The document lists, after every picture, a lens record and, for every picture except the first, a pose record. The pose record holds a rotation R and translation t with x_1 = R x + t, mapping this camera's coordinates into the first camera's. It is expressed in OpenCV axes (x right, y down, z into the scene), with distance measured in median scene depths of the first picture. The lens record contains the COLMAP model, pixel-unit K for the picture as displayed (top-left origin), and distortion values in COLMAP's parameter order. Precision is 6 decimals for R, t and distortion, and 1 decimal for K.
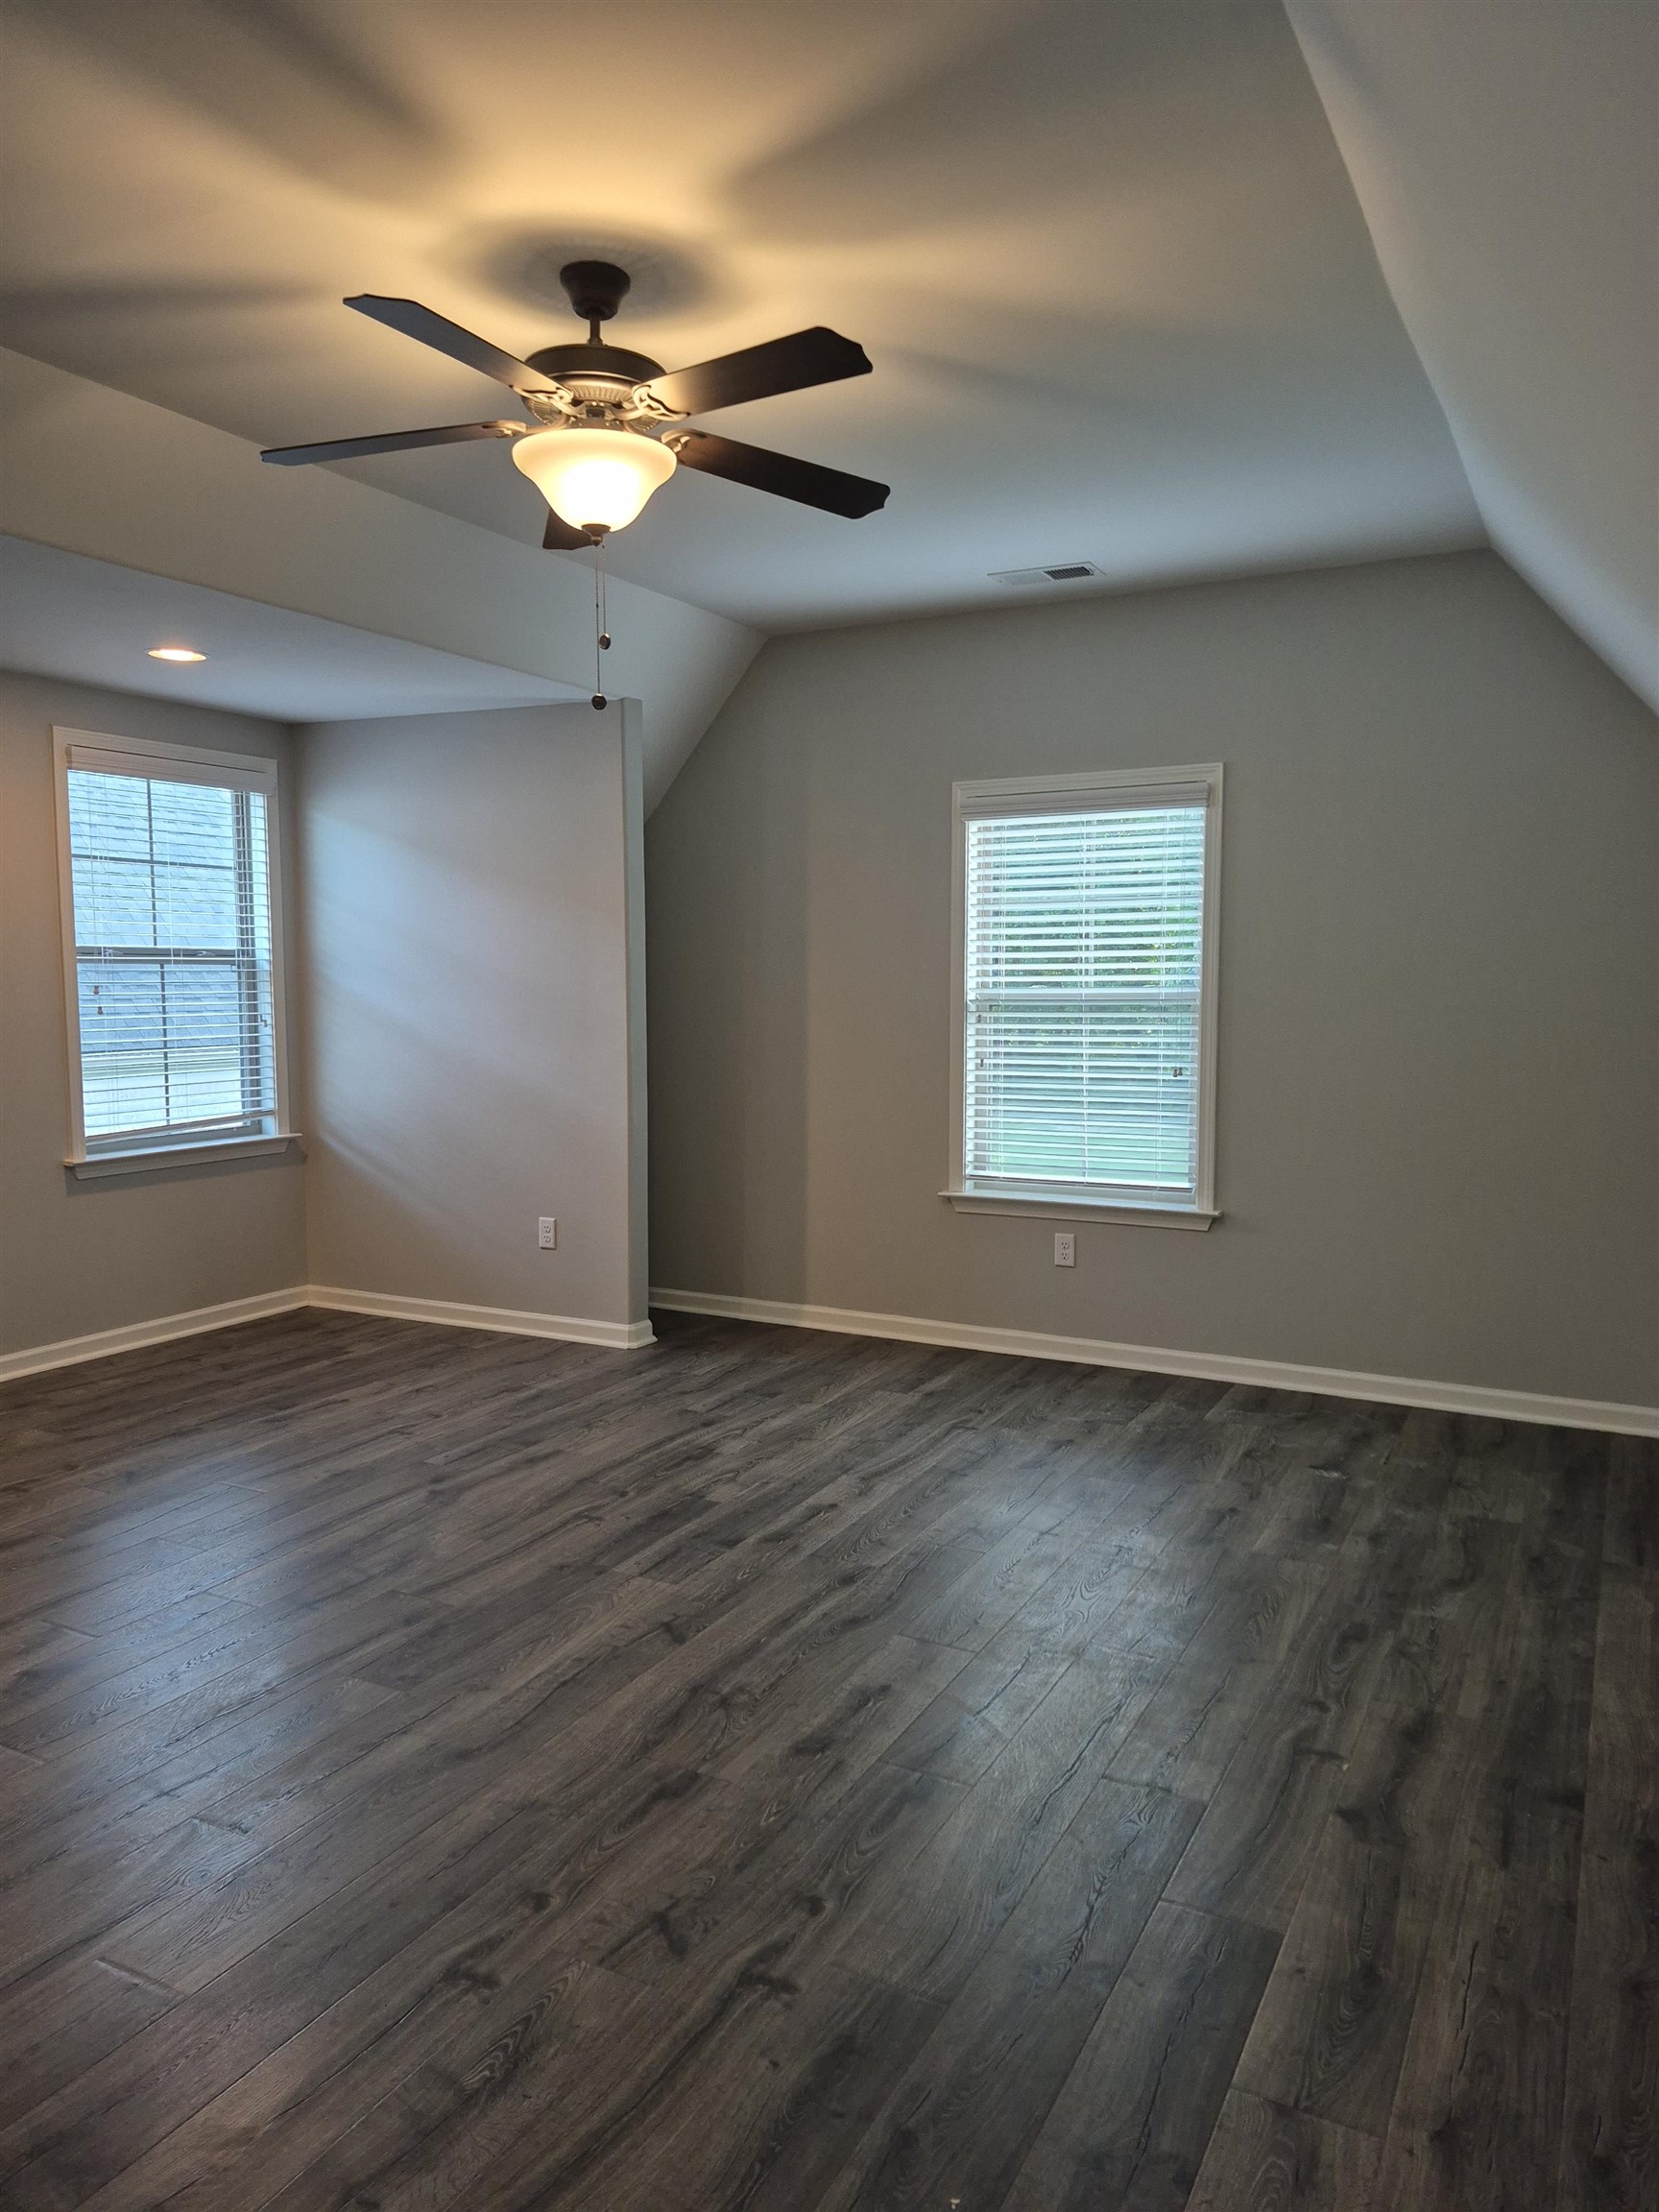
lens RADIAL K [[1575.3, 0, 828.8], [0, 1575.3, 1119.6], [0, 0, 1]] dist [0.047287, -0.031087]
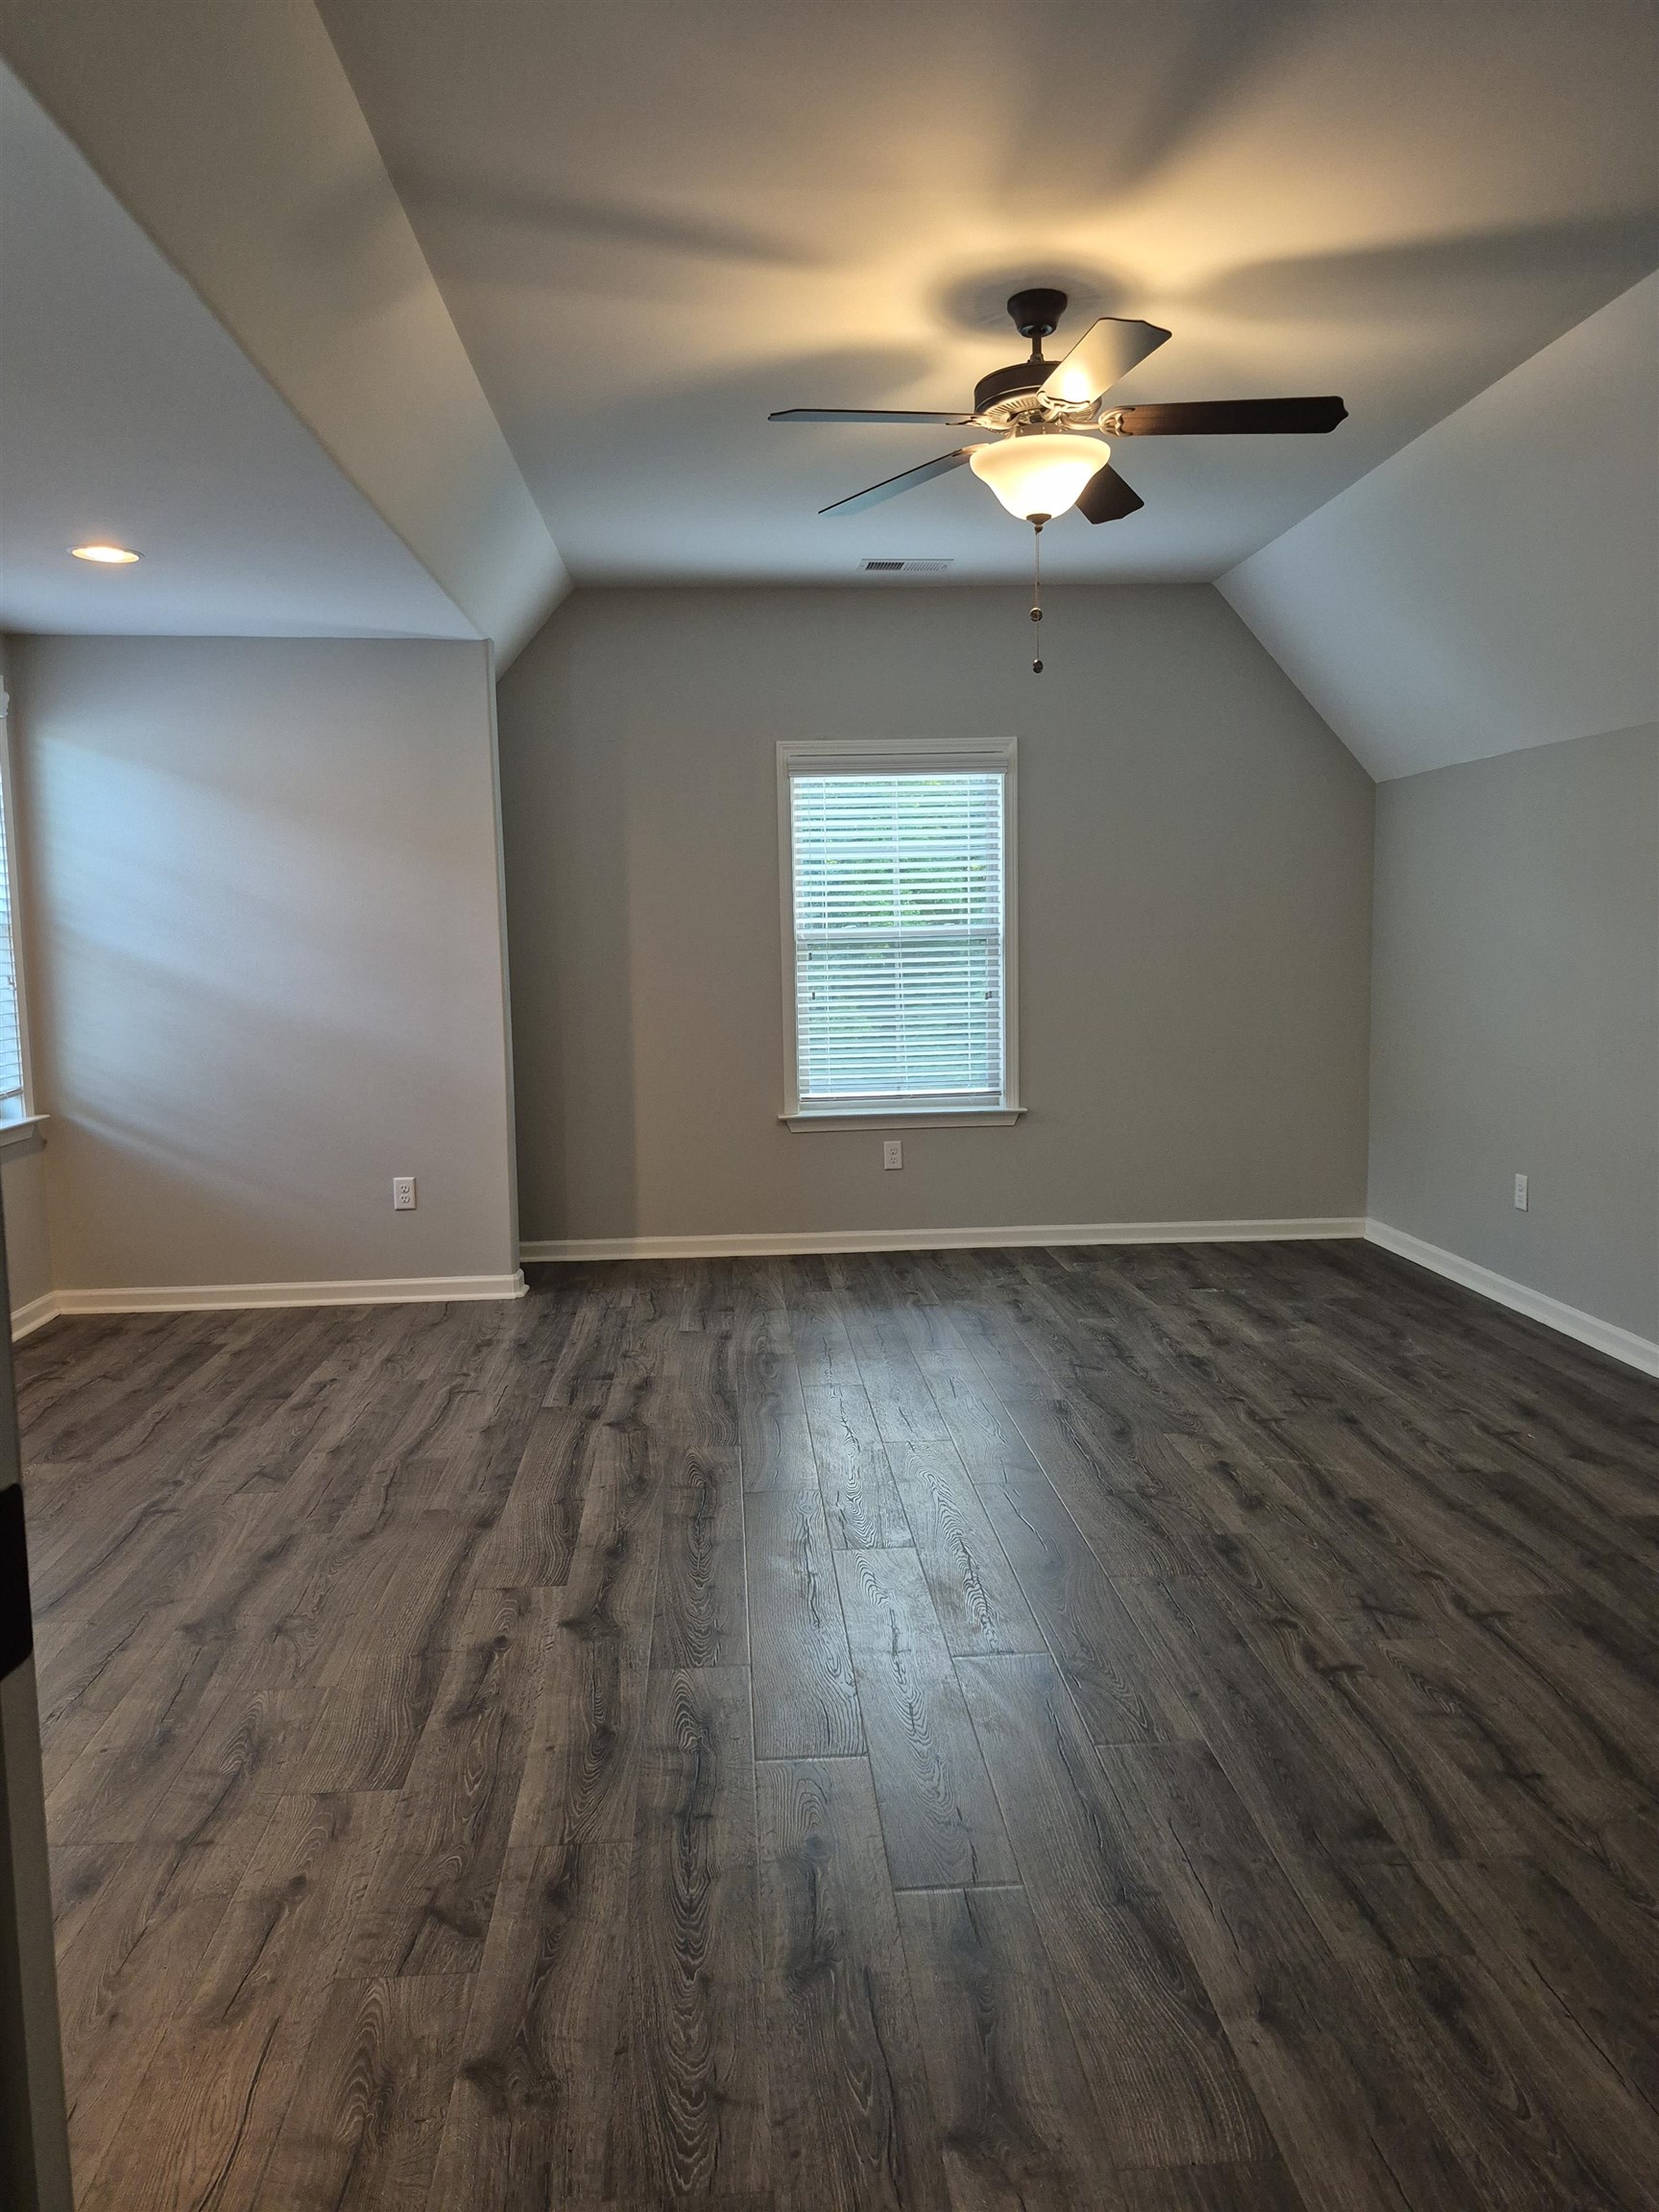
lens RADIAL K [[1575.3, 0, 834.1], [0, 1575.3, 1086.3], [0, 0, 1]] dist [0.047287, -0.031087]
pose [[0.844906, -0.068688, 0.530487, -0.513923], [0.069854, 0.997397, 0.017887, 0.009378], [-0.530334, 0.021944, 0.847505, 0.052732]]
